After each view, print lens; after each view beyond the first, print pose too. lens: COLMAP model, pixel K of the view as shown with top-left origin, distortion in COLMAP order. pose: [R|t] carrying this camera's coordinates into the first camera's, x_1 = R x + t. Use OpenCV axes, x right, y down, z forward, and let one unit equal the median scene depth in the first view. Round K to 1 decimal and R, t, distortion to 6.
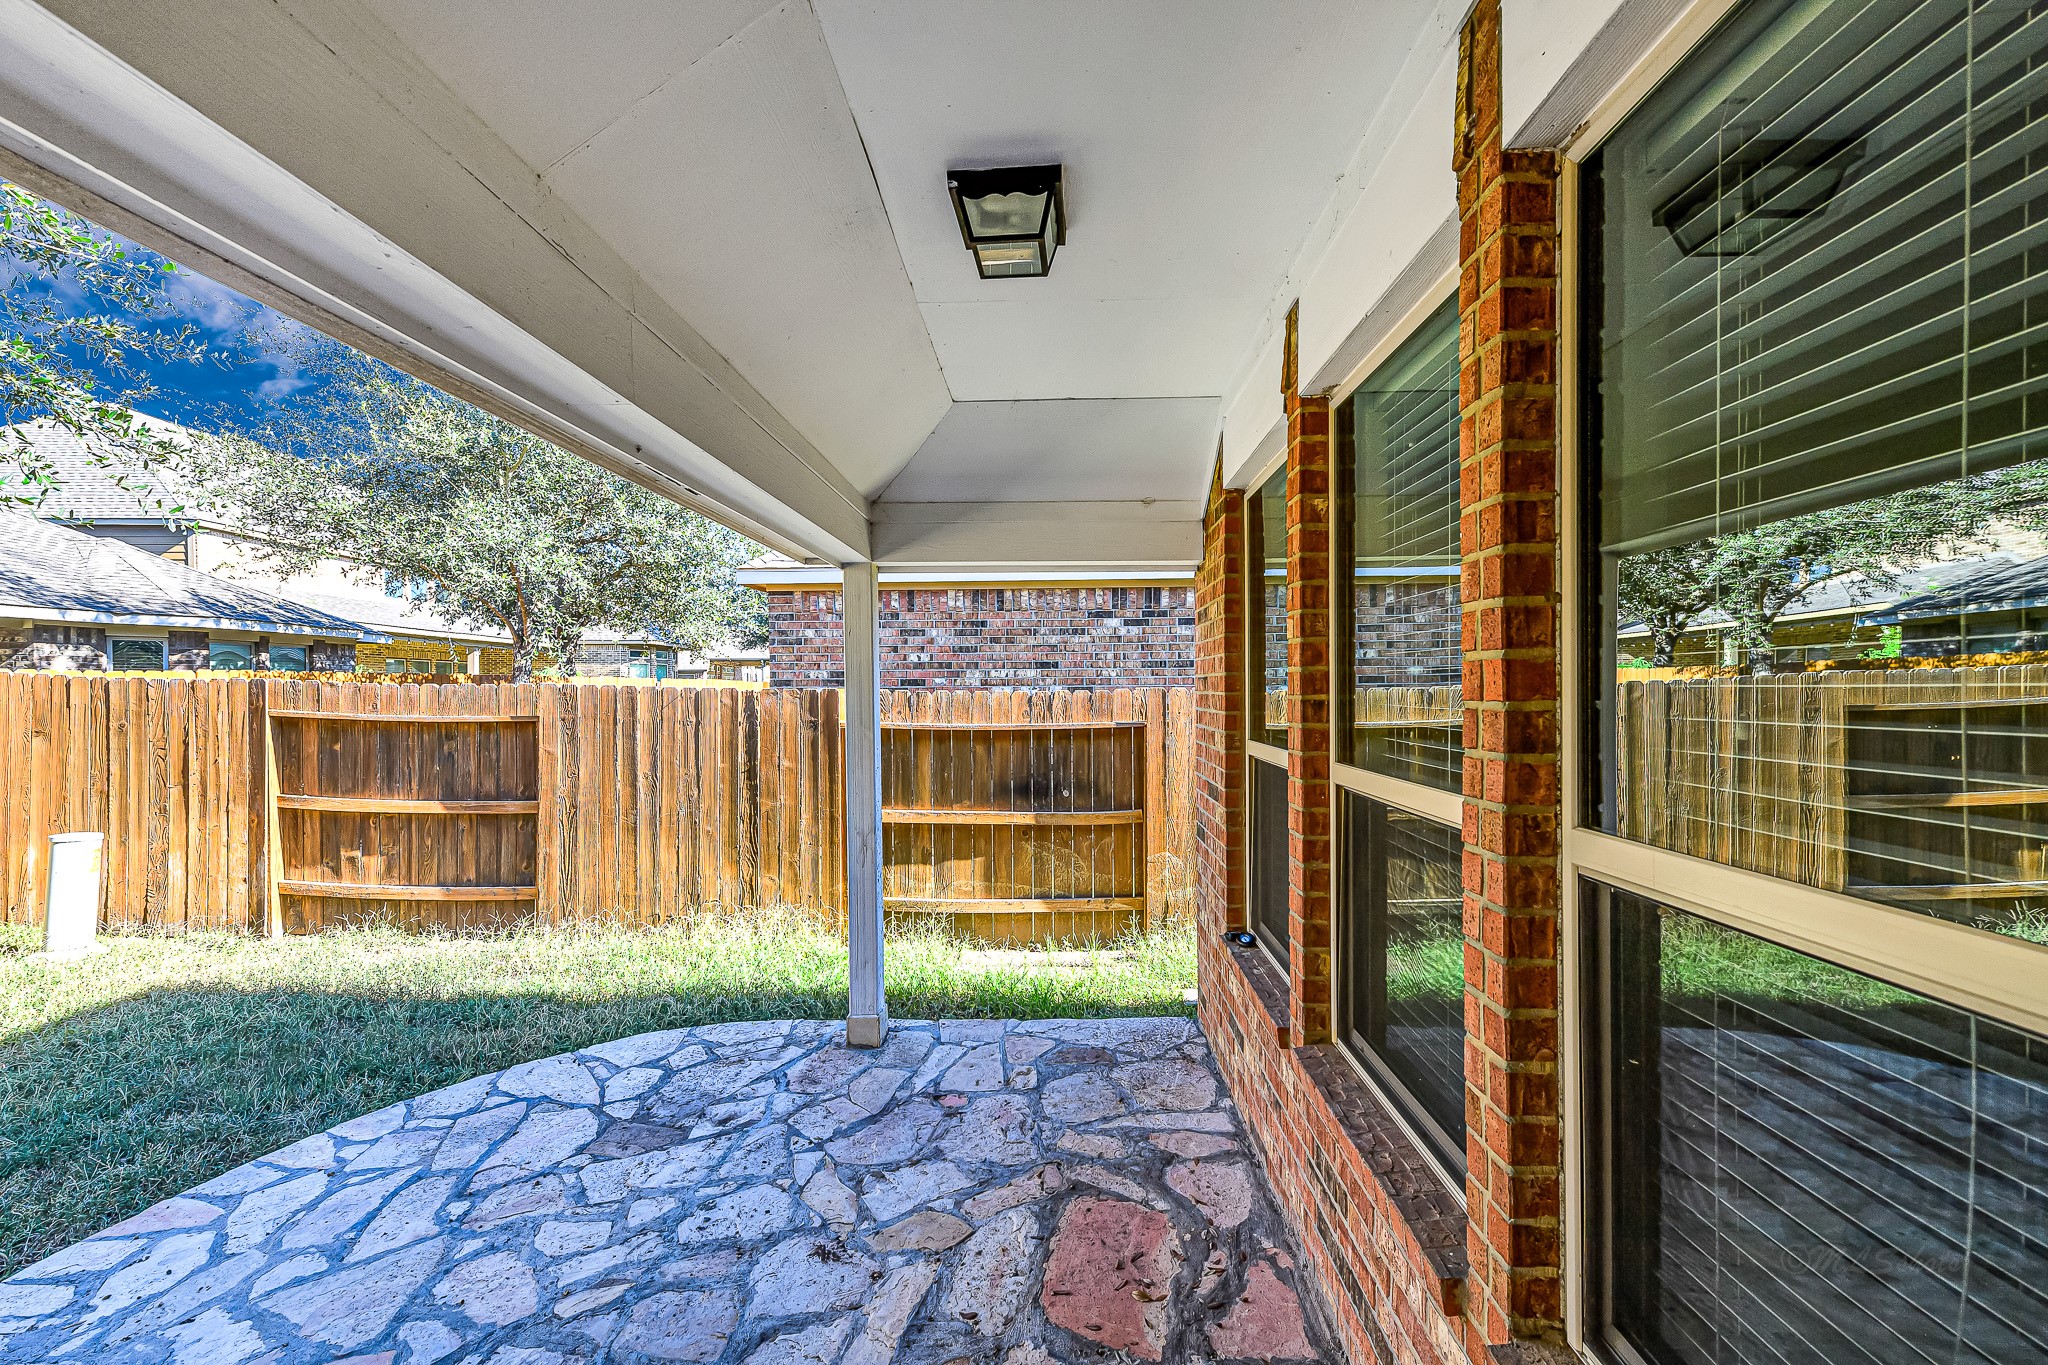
lens RADIAL K [[820.7, 0, 1035.0], [0, 820.7, 699.0], [0, 0, 1]] dist [0.002075, -0.000167]
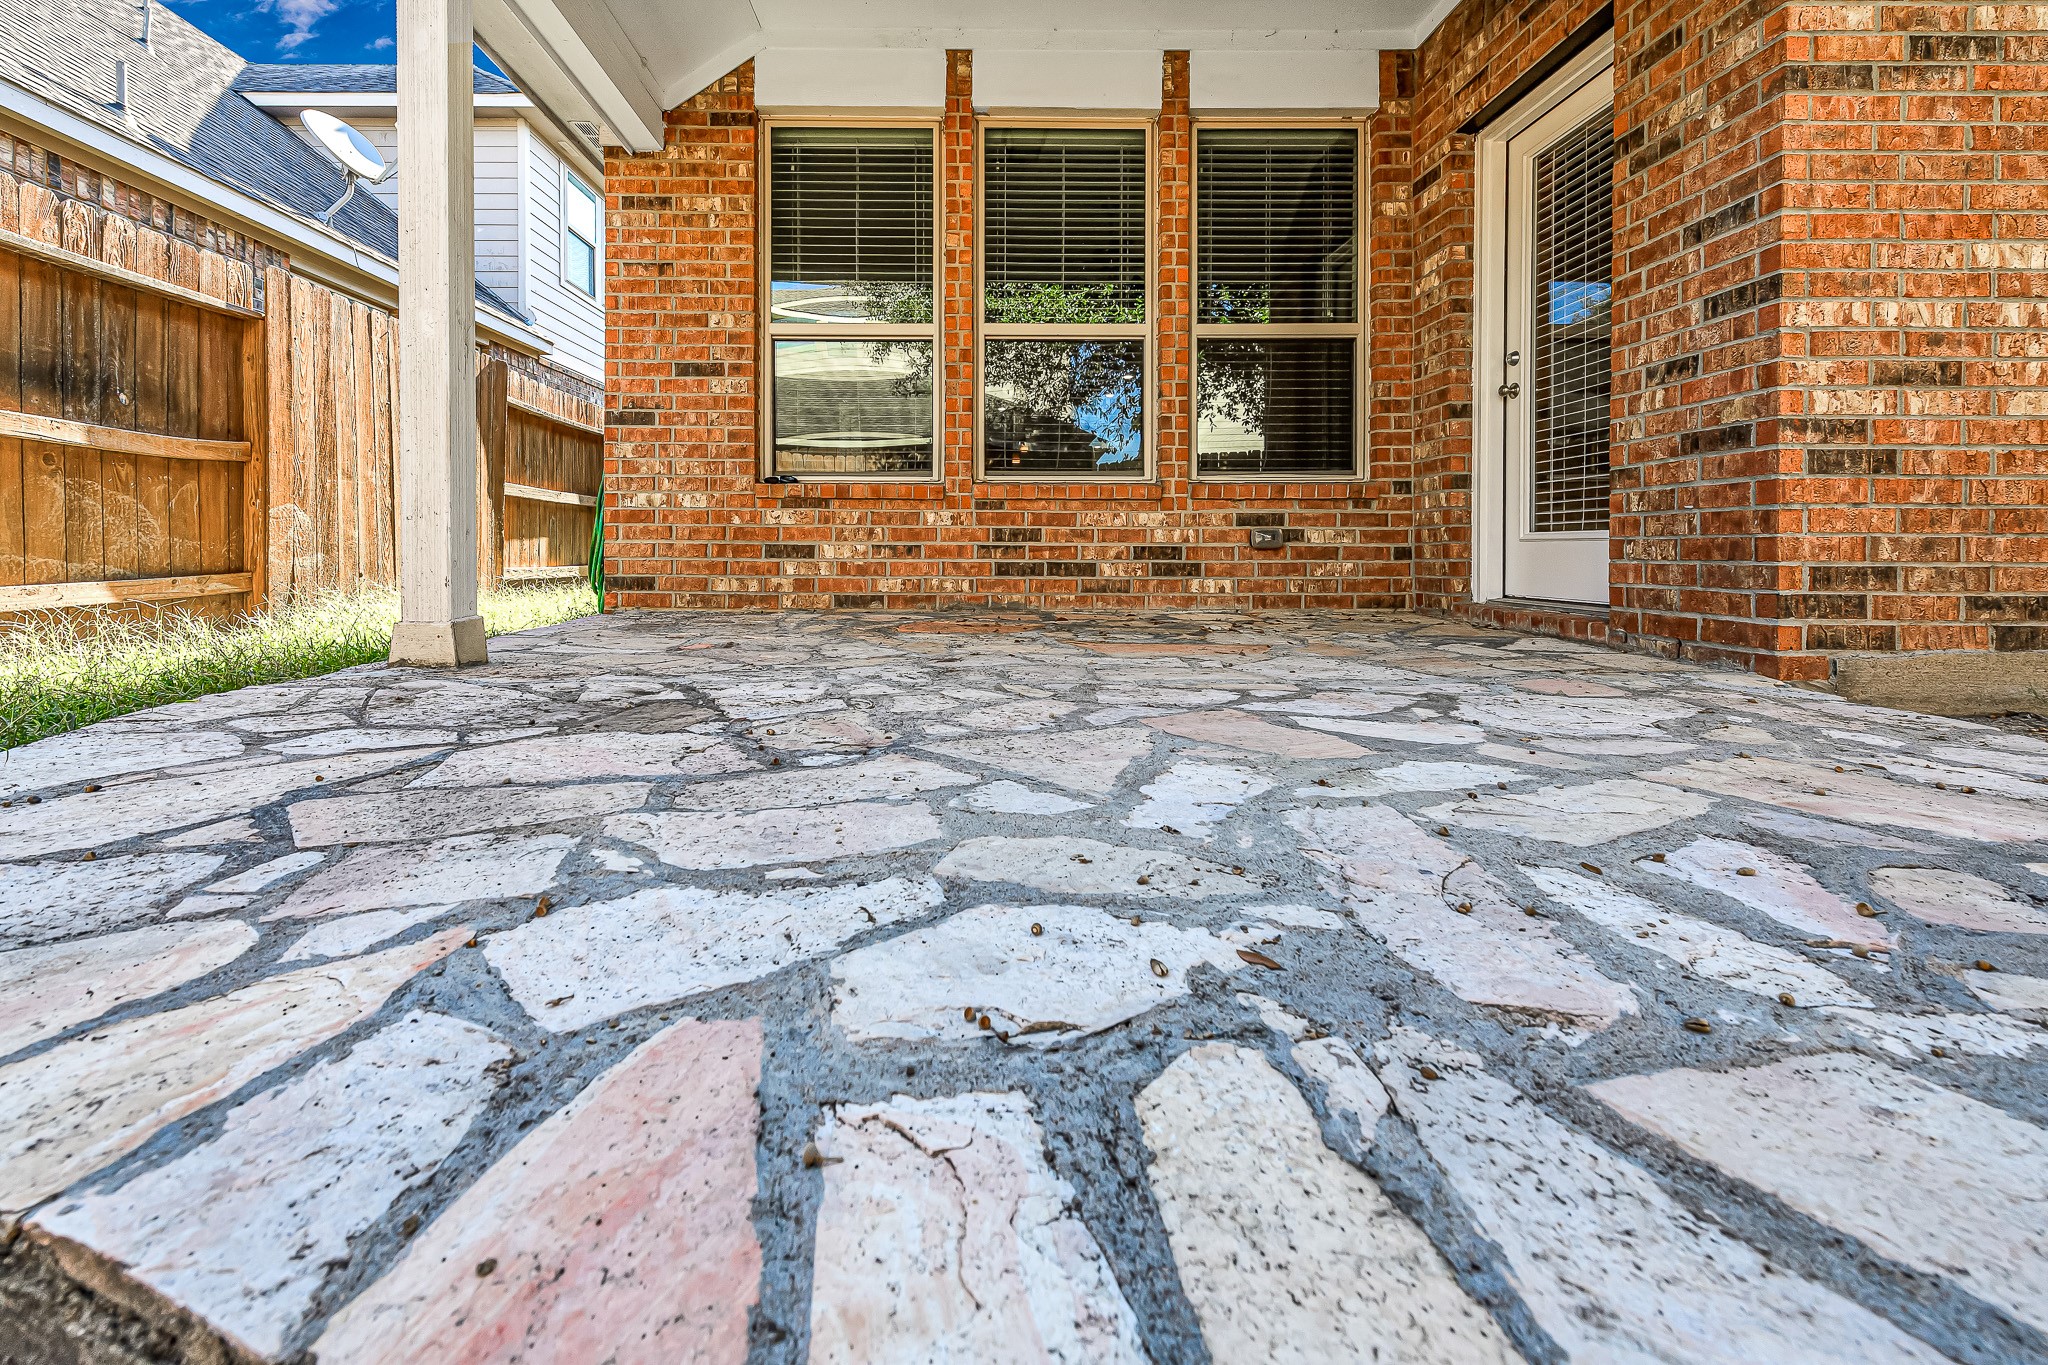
lens RADIAL K [[828.7, 0, 963.5], [0, 828.7, 547.5], [0, 0, 1]] dist [0.003353, -0.000290]
pose [[-0.025754, 0.003660, 0.999662, -0.570341], [0.005589, 0.999978, -0.003517, 0.226860], [-0.999653, 0.005497, -0.025774, 0.428773]]
